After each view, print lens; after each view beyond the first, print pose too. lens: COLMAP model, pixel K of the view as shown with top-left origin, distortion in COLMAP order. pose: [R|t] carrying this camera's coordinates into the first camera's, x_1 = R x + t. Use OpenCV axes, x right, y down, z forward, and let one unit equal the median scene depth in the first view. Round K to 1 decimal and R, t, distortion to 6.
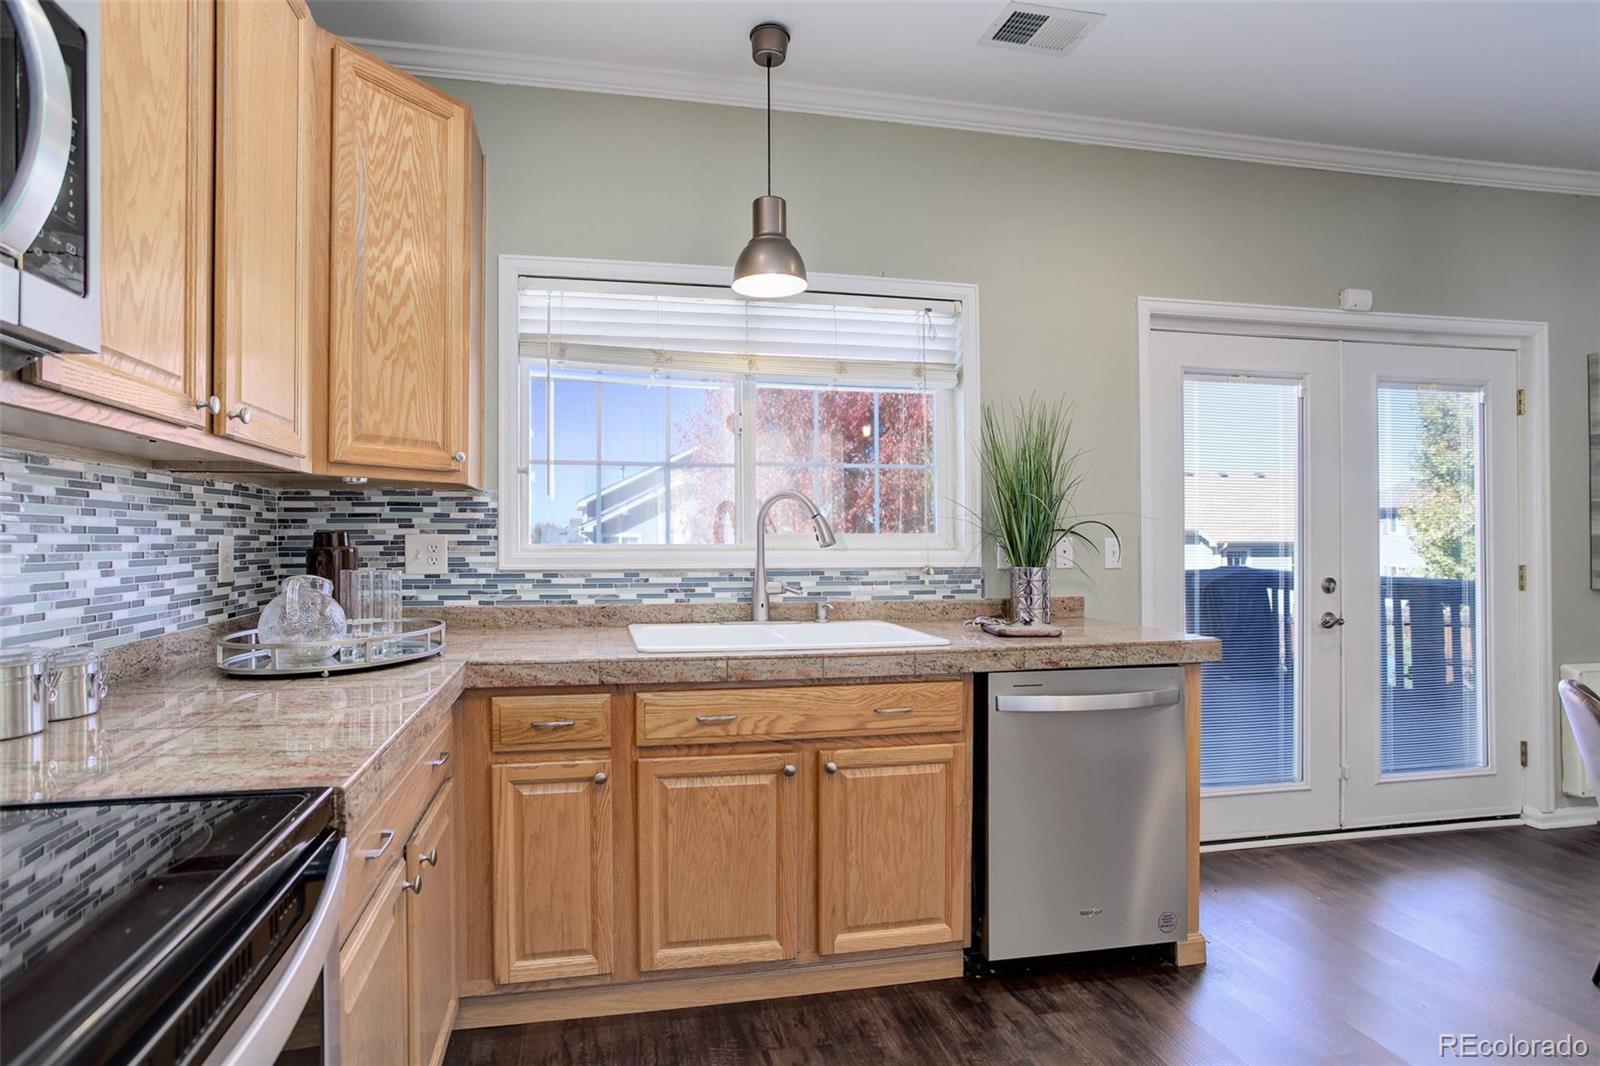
lens RADIAL K [[800.6, 0, 720.7], [0, 800.6, 531.8], [0, 0, 1]] dist [-0.053049, 0.021659]
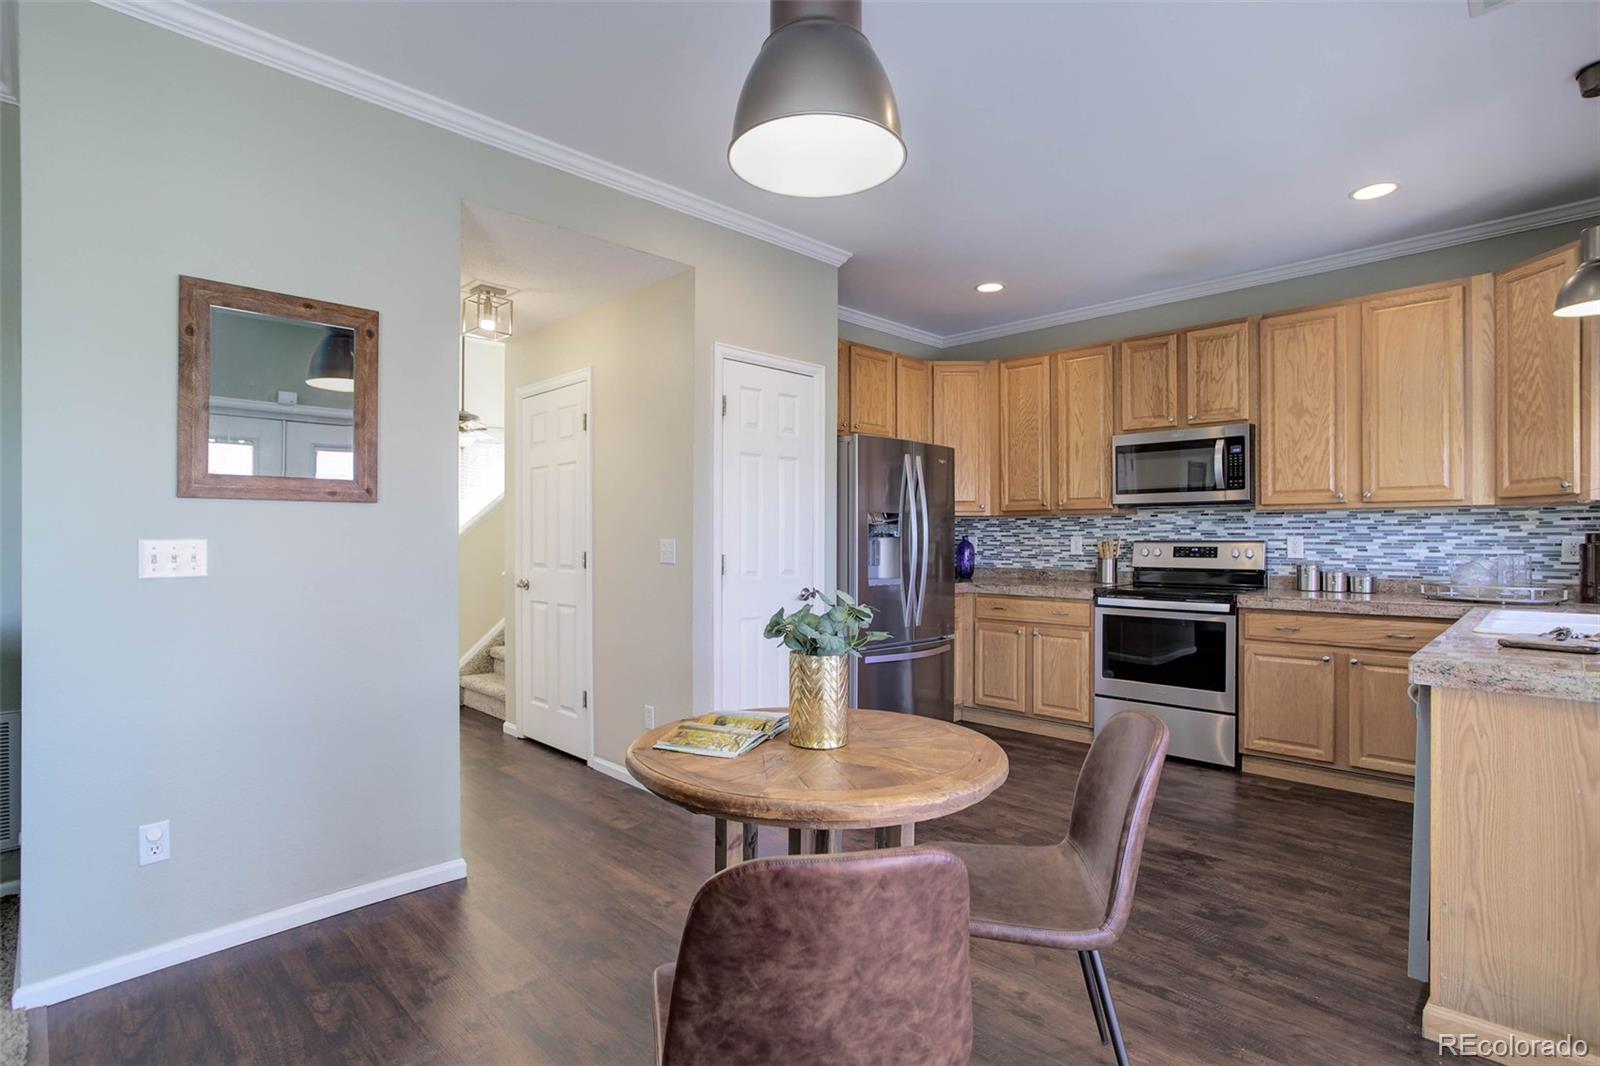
lens RADIAL K [[795.6, 0, 800.0], [0, 795.6, 533.0], [0, 0, 1]] dist [-0.057110, 0.056441]
pose [[-0.816581, -0.000719, -0.577231, 1.533505], [0.008074, 0.999887, -0.012668, 0.005839], [0.577175, -0.015005, -0.816483, 1.217432]]
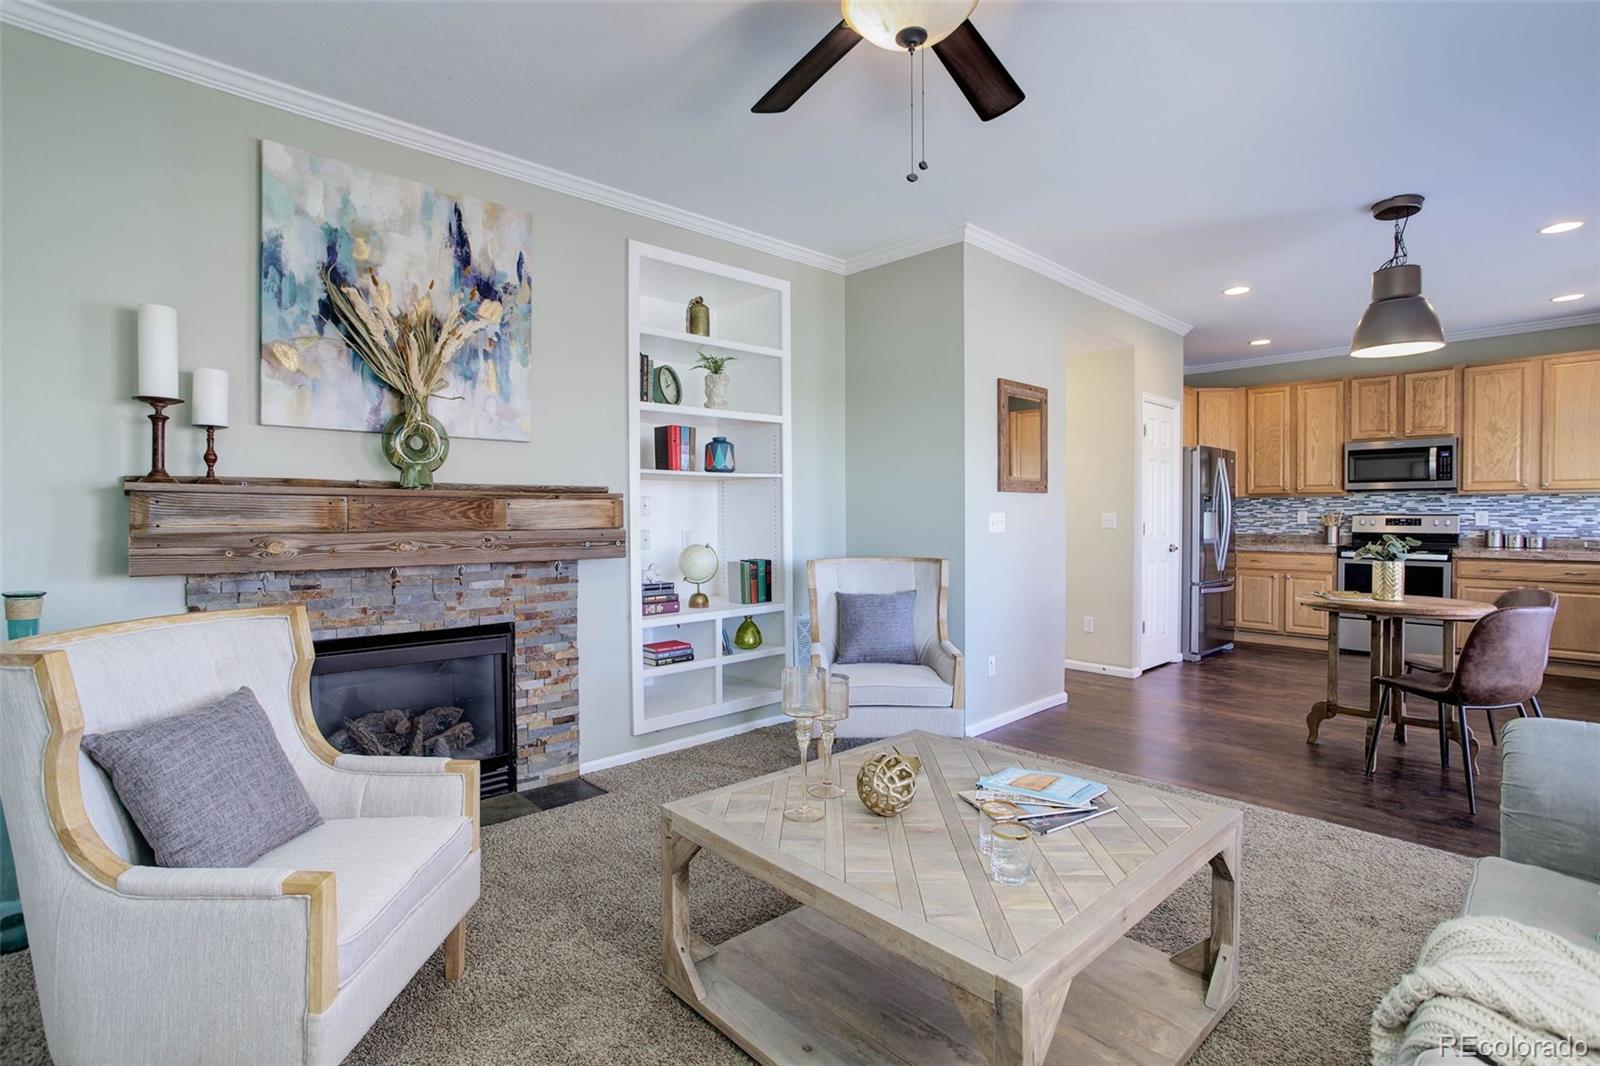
lens RADIAL K [[761.8, 0, 794.3], [0, 761.8, 522.6], [0, 0, 1]] dist [-0.057893, 0.032445]
pose [[-0.840383, 0.010253, -0.541895, 2.963350], [0.008539, 0.999947, 0.005676, 0.004150], [0.541925, 0.000143, -0.840427, 1.268992]]
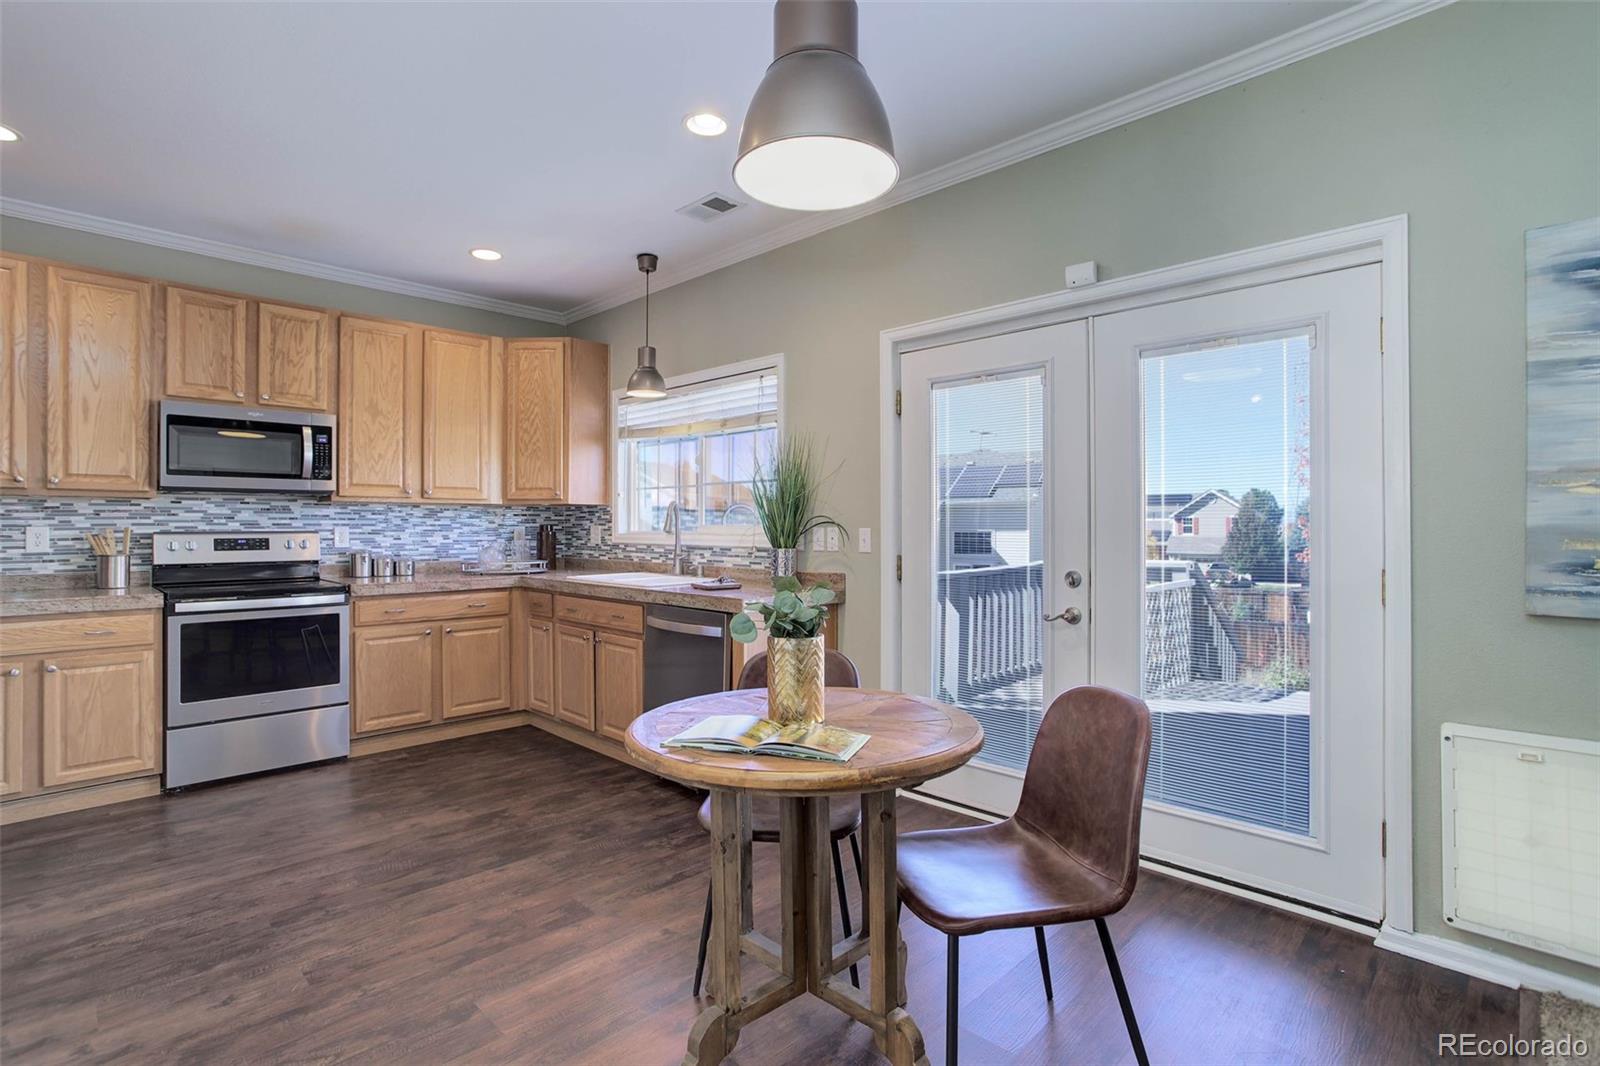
lens RADIAL K [[789.0, 0, 788.0], [0, 789.0, 524.1], [0, 0, 1]] dist [-0.059800, 0.037553]
pose [[0.561936, -0.000745, -0.827180, 1.727606], [0.008101, 0.999957, 0.004603, -0.006872], [0.827141, -0.009288, 0.561918, 0.225327]]
